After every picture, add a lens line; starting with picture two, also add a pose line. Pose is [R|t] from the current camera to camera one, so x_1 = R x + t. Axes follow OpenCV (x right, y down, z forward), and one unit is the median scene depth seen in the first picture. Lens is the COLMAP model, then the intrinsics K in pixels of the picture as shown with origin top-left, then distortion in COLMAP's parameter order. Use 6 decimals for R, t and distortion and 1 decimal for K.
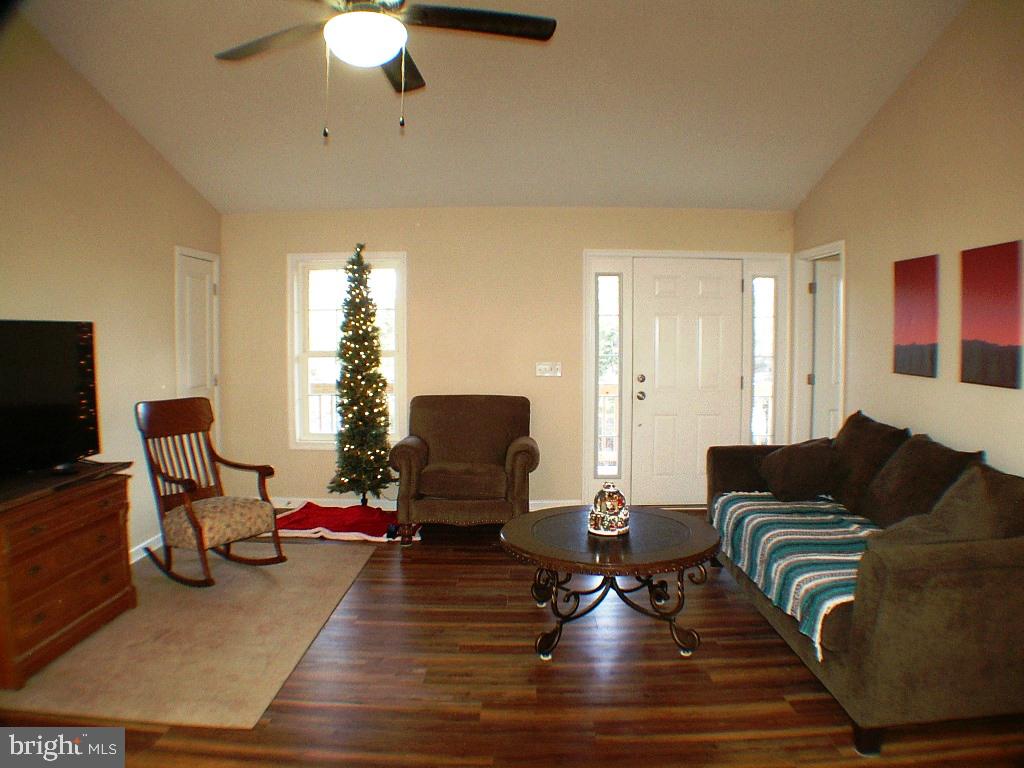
lens RADIAL K [[722.5, 0, 514.1], [0, 722.5, 383.6], [0, 0, 1]] dist [-0.236527, 0.104733]
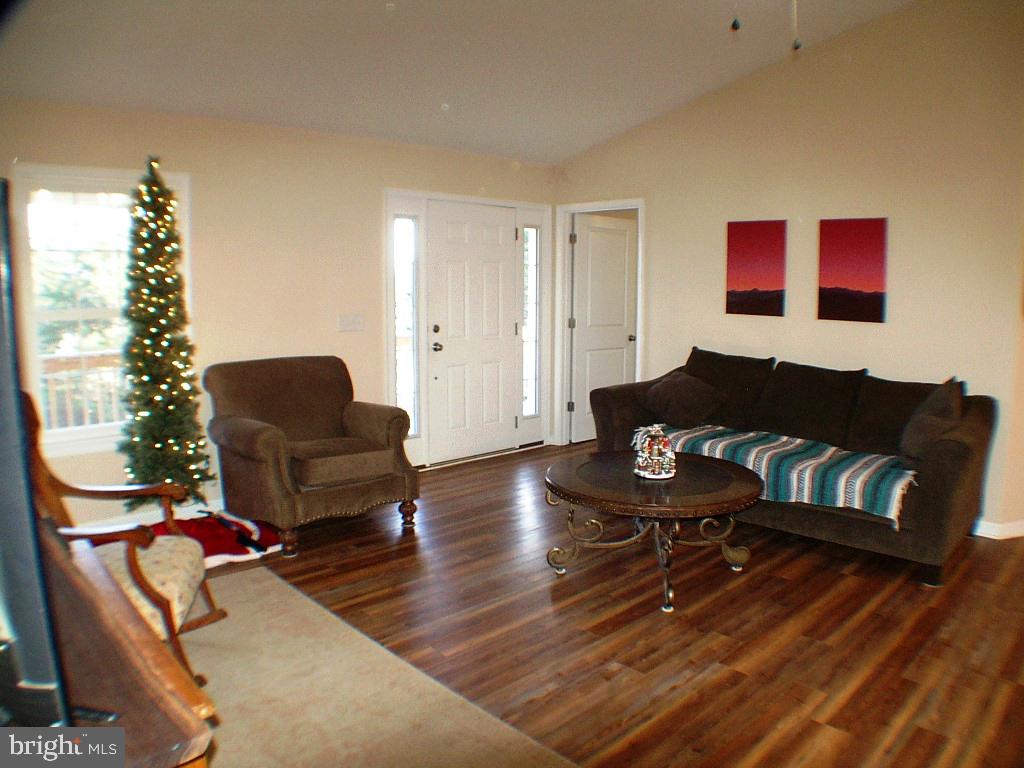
lens RADIAL K [[722.5, 0, 514.1], [0, 722.5, 383.6], [0, 0, 1]] dist [-0.236527, 0.104733]
pose [[0.714172, -0.090139, 0.694143, -0.555057], [0.045205, 0.995543, 0.082768, -0.011891], [-0.698509, -0.027732, 0.715063, 0.329473]]
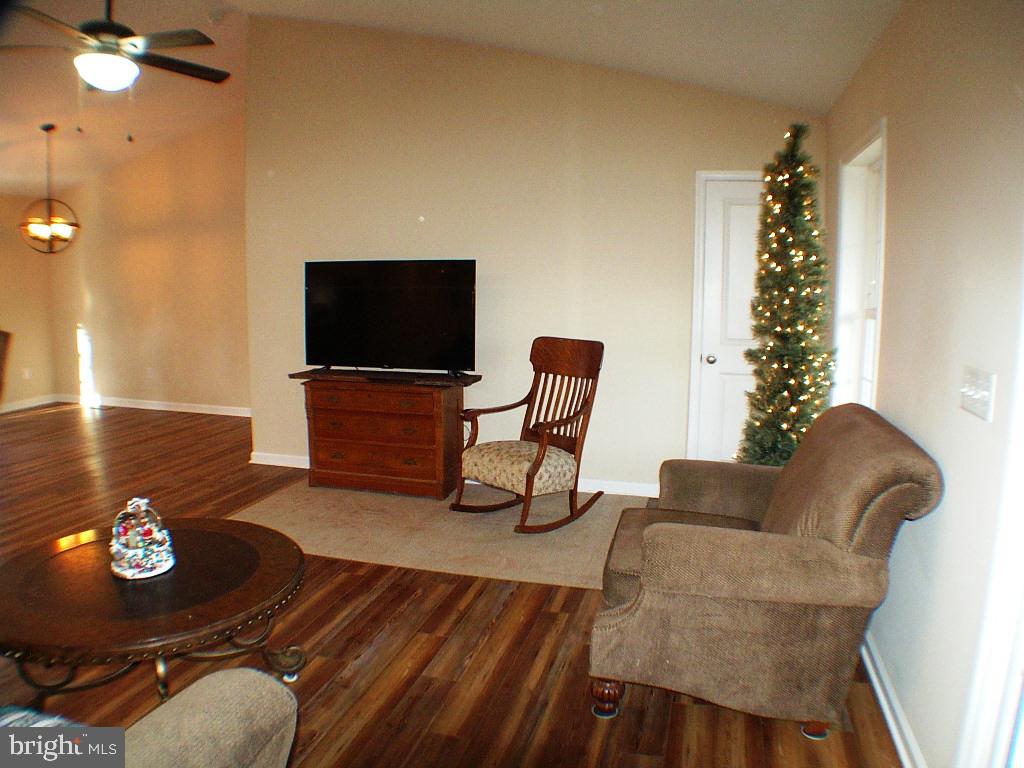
lens RADIAL K [[722.5, 0, 514.1], [0, 722.5, 383.6], [0, 0, 1]] dist [-0.236527, 0.104733]
pose [[-0.253422, 0.132318, -0.958264, 0.495612], [-0.069383, 0.985563, 0.154437, -0.064203], [0.964864, 0.105624, -0.240583, 1.168349]]
